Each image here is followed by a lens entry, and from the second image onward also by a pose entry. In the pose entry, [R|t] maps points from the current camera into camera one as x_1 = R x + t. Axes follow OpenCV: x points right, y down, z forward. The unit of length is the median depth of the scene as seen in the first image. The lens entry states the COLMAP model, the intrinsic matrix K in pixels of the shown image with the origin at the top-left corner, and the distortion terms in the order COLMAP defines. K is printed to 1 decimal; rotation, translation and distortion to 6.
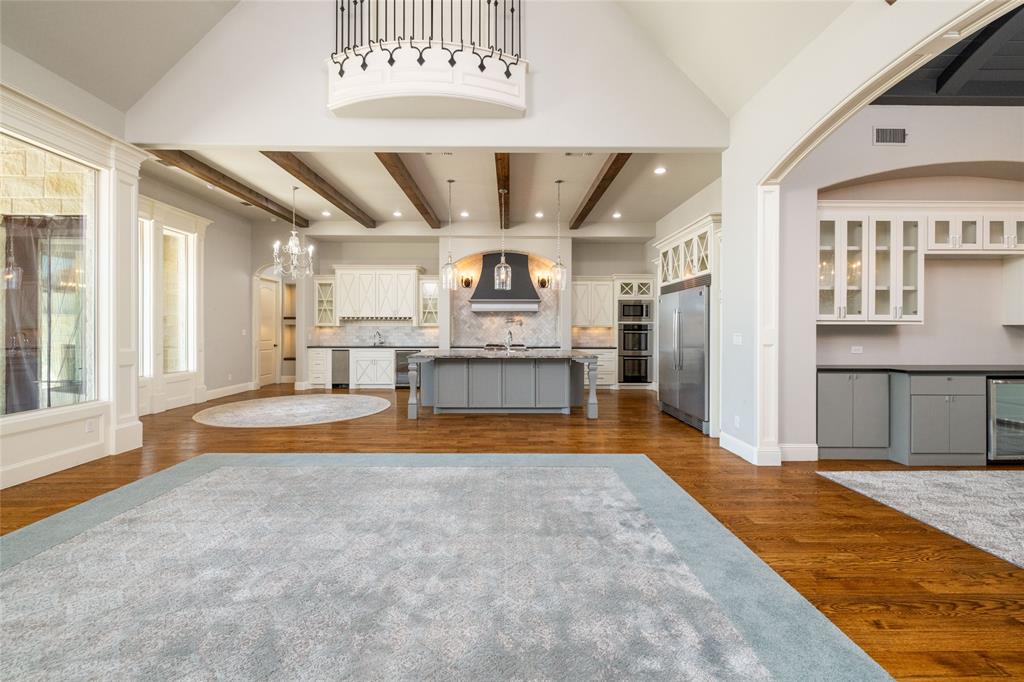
lens RADIAL K [[429.5, 0, 509.8], [0, 429.5, 335.2], [0, 0, 1]] dist [-0.002467, 0.000424]
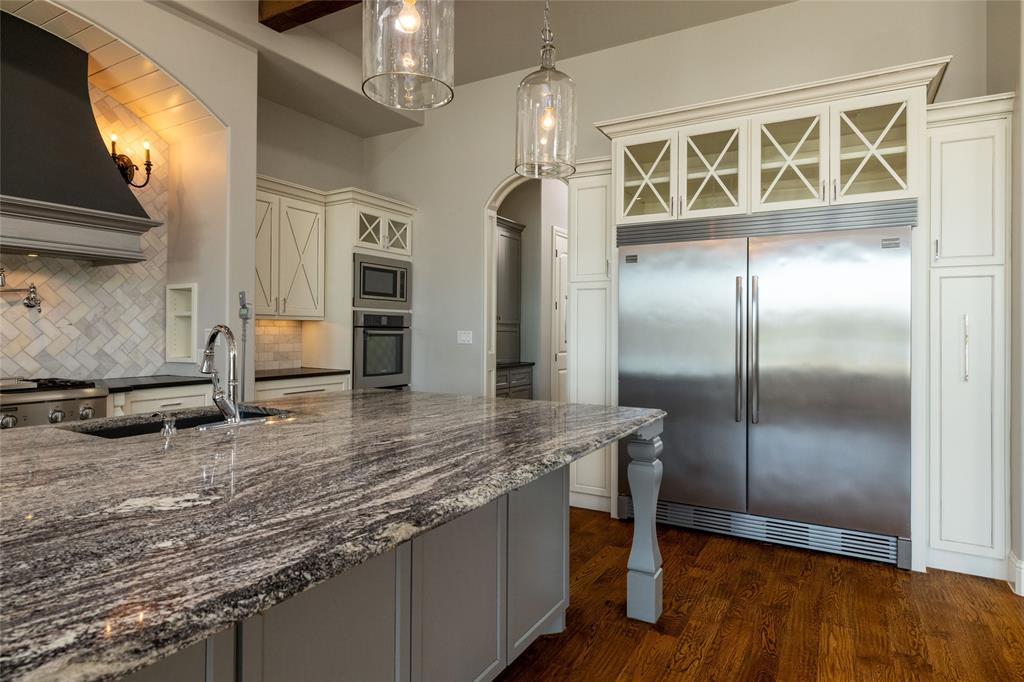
lens RADIAL K [[578.2, 0, 509.4], [0, 578.2, 327.8], [0, 0, 1]] dist [0.004623, 0.001145]
pose [[0.507770, 0.006294, 0.861469, -0.142600], [0.004990, 0.999935, -0.010247, -0.005260], [-0.861478, 0.009501, 0.507706, 0.592689]]
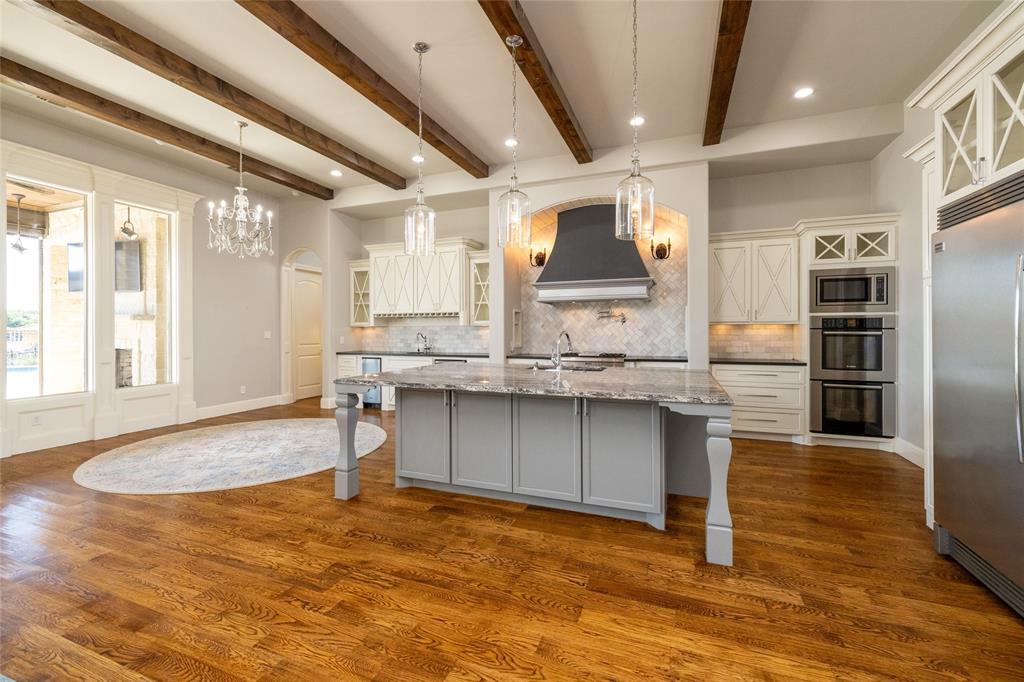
lens RADIAL K [[429.5, 0, 509.4], [0, 429.5, 331.4], [0, 0, 1]] dist [-0.002467, 0.000424]
pose [[0.926679, -0.003811, -0.375833, 0.112075], [0.000440, 0.999959, -0.009055, -0.004962], [0.375852, 0.008226, 0.926643, 0.389803]]
